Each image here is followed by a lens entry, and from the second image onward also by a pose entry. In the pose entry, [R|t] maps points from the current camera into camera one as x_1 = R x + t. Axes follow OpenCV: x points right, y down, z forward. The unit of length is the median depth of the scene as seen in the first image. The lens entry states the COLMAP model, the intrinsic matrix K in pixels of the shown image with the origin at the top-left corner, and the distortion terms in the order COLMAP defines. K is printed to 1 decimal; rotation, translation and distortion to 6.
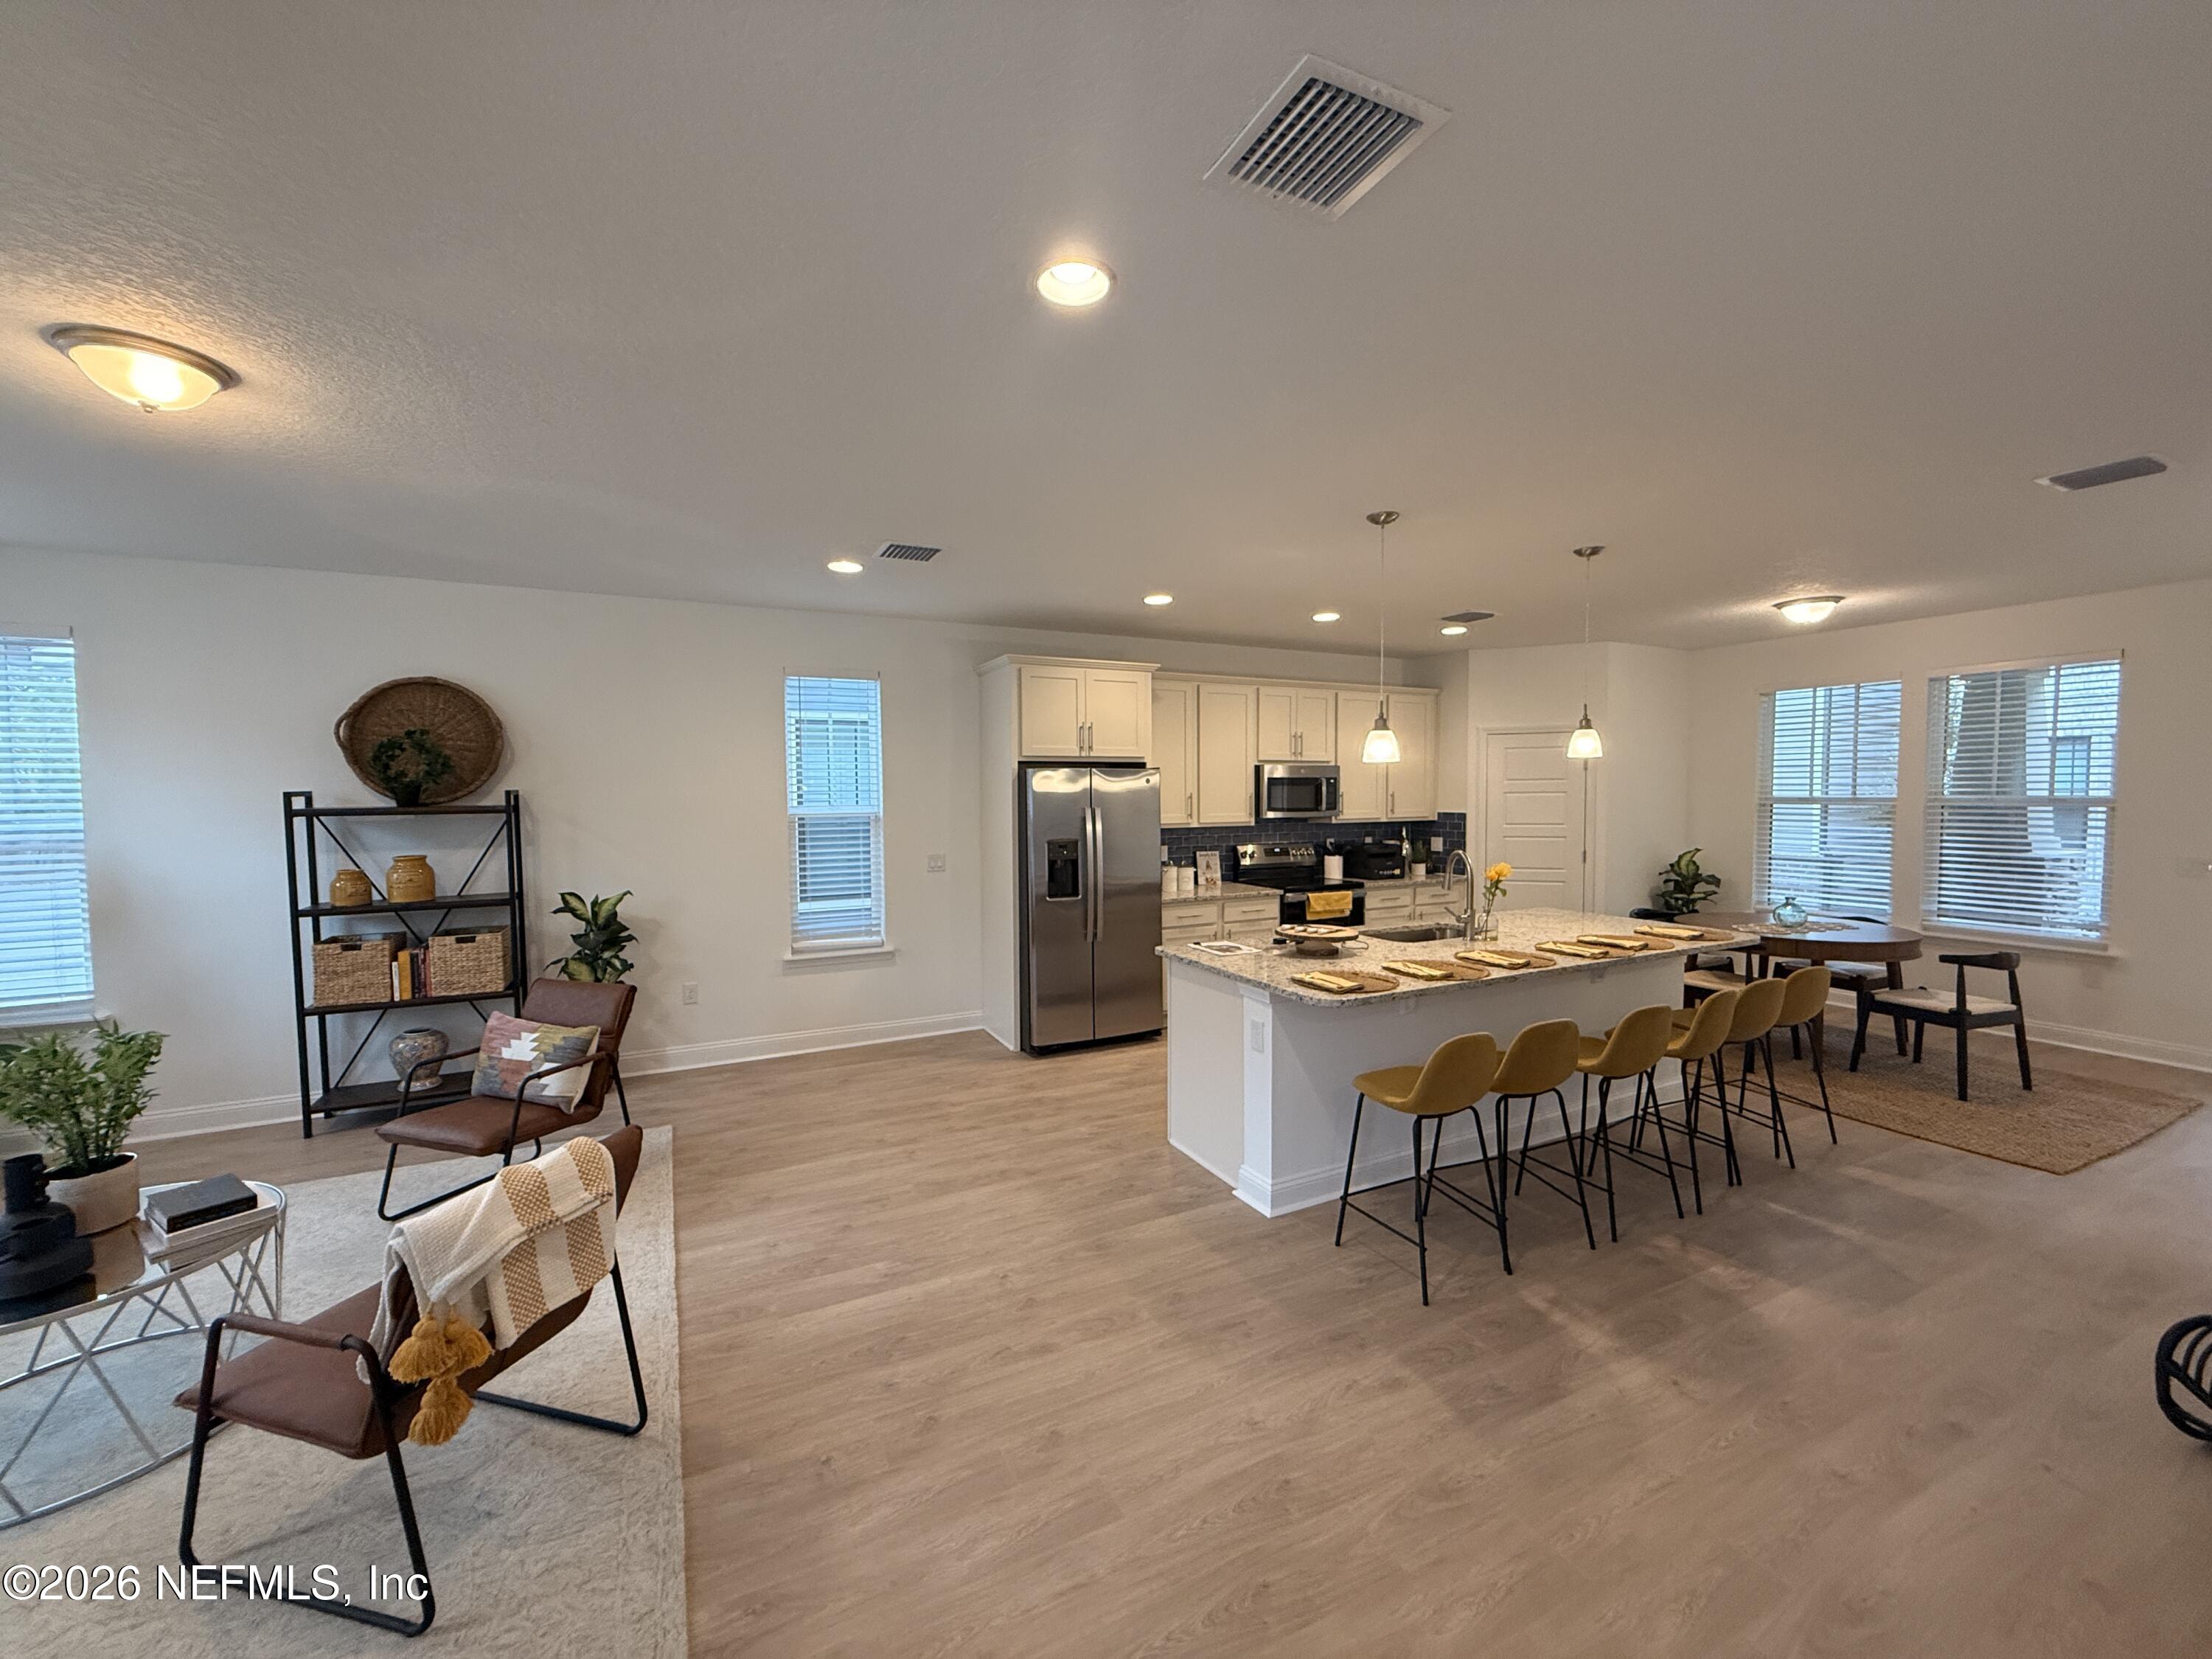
lens RADIAL K [[878.0, 0, 1101.1], [0, 878.0, 833.5], [0, 0, 1]] dist [-0.000349, 0.000202]
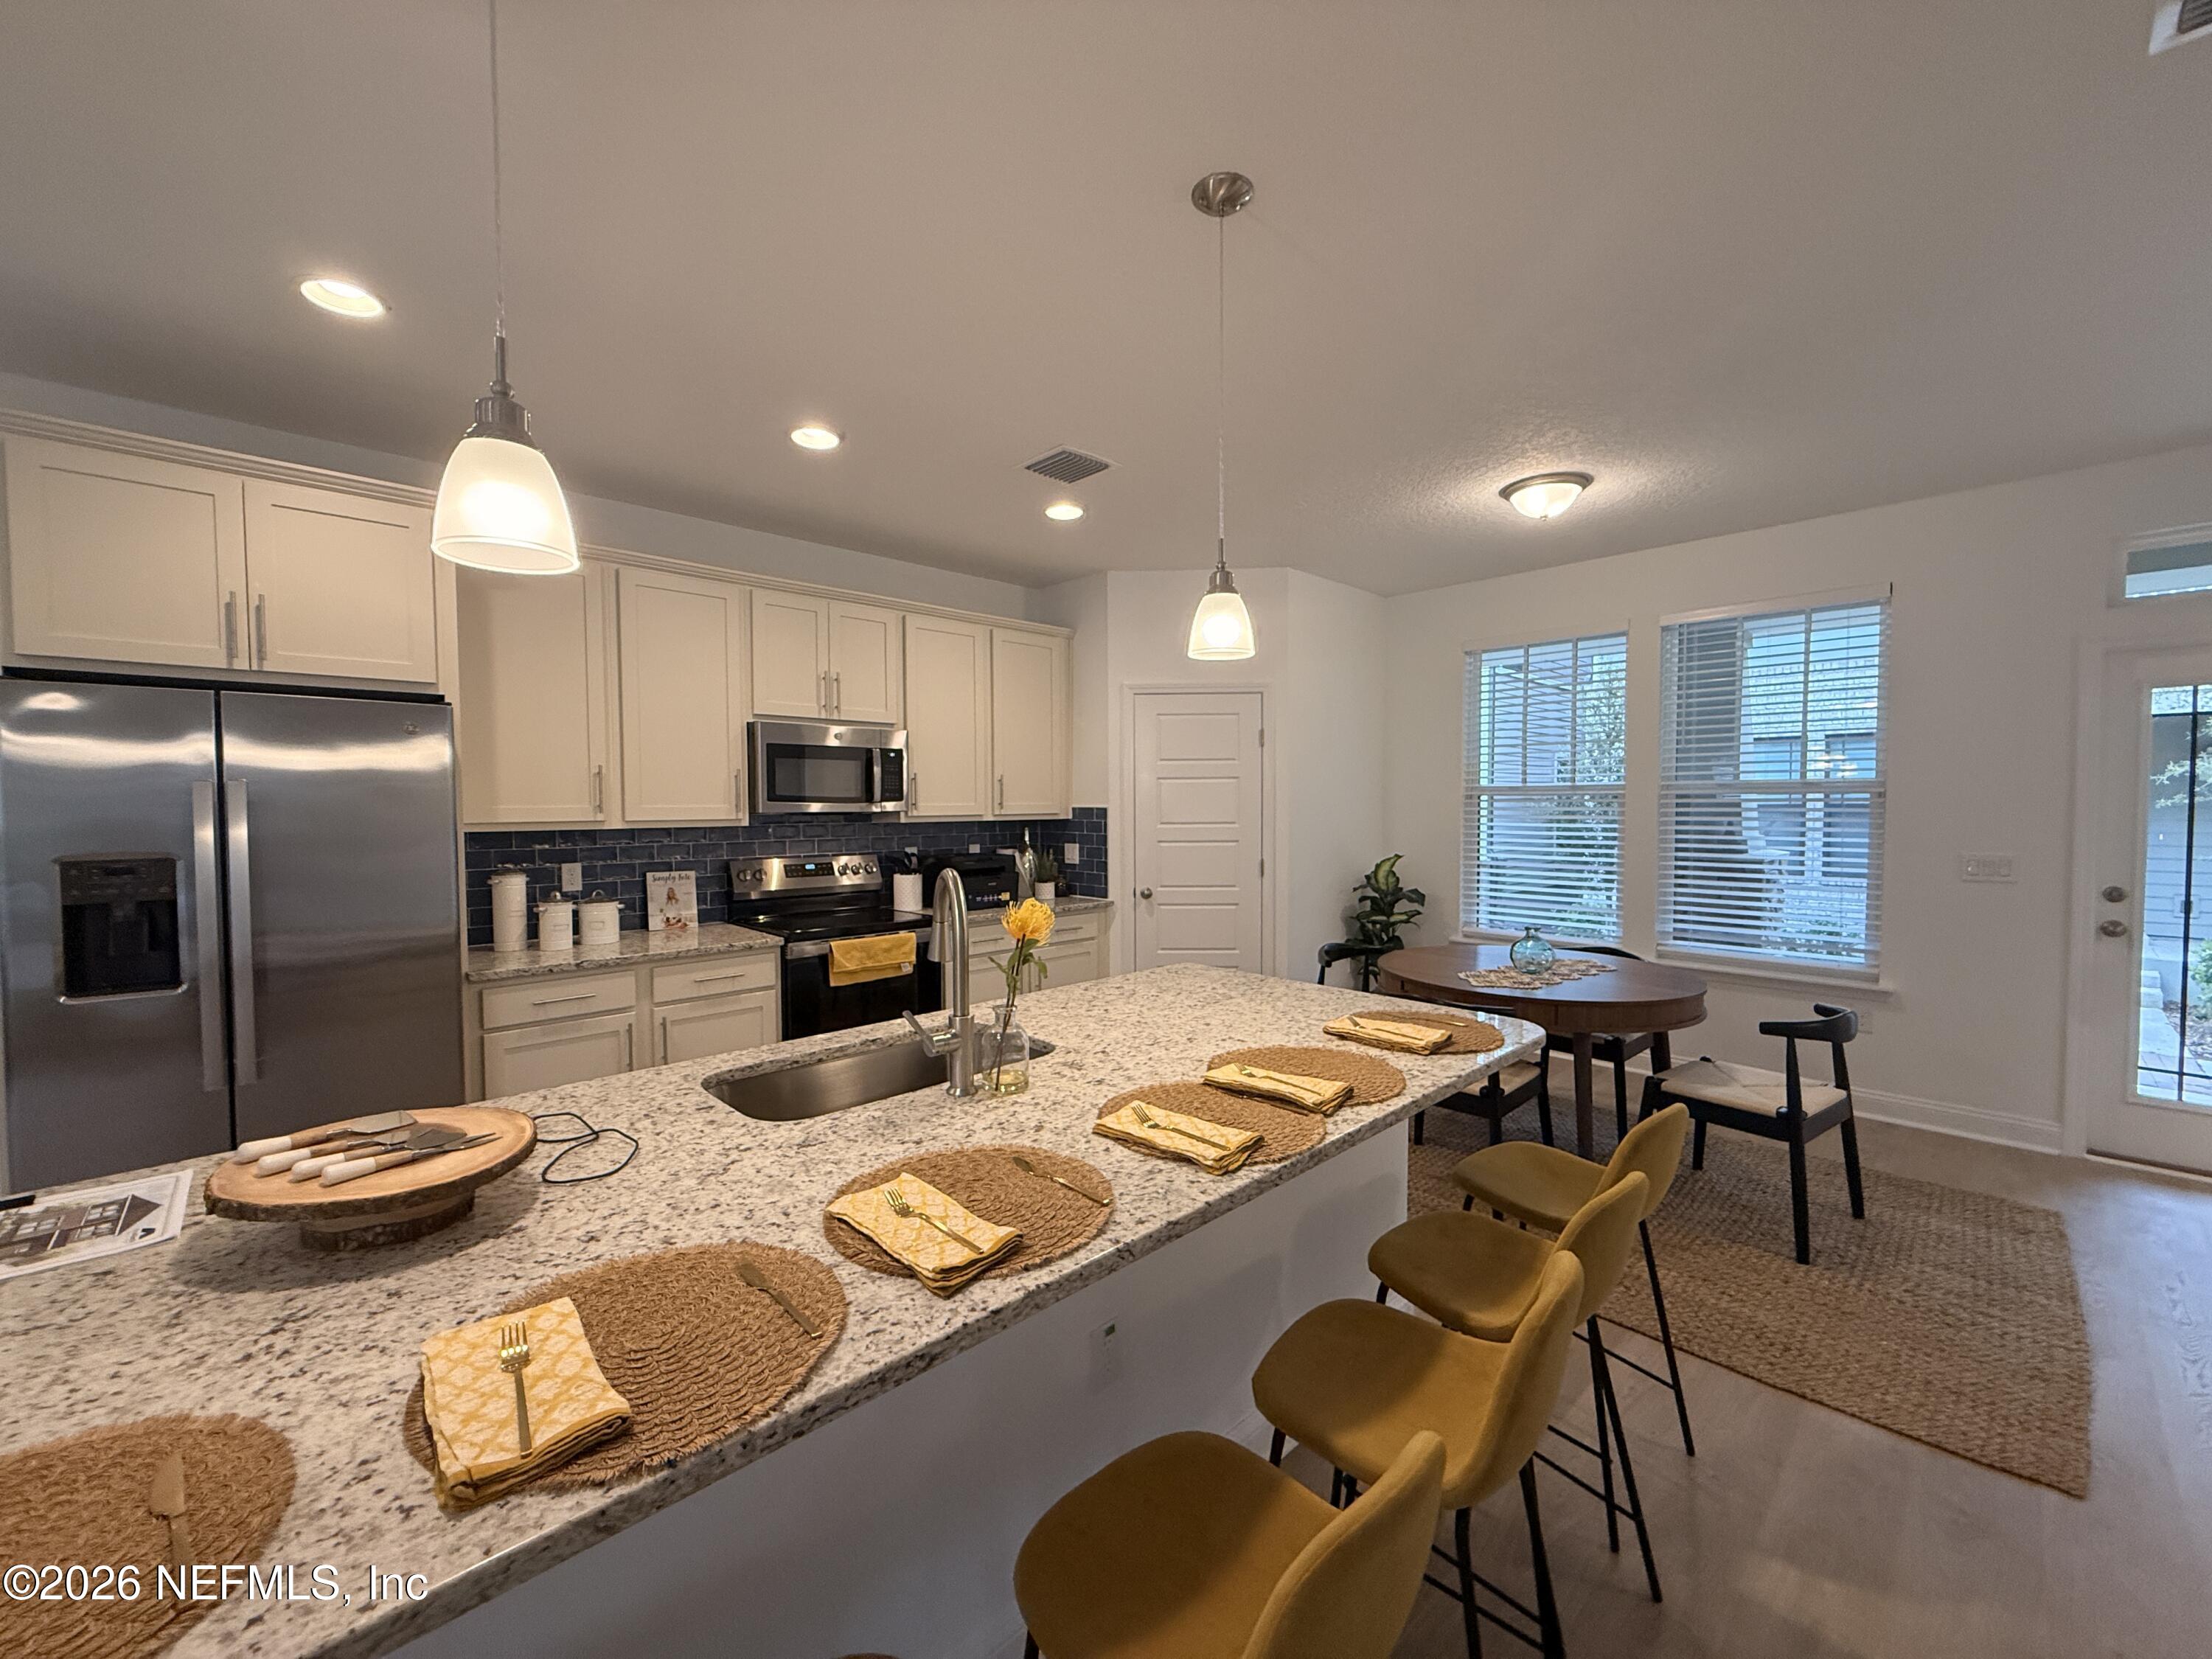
lens RADIAL K [[878.0, 0, 1101.1], [0, 878.0, 833.5], [0, 0, 1]] dist [-0.000349, 0.000202]
pose [[0.956264, -0.007448, 0.292409, 0.277245], [0.011250, 0.999873, -0.011323, 0.006036], [-0.292287, 0.014117, 0.956226, 0.453884]]
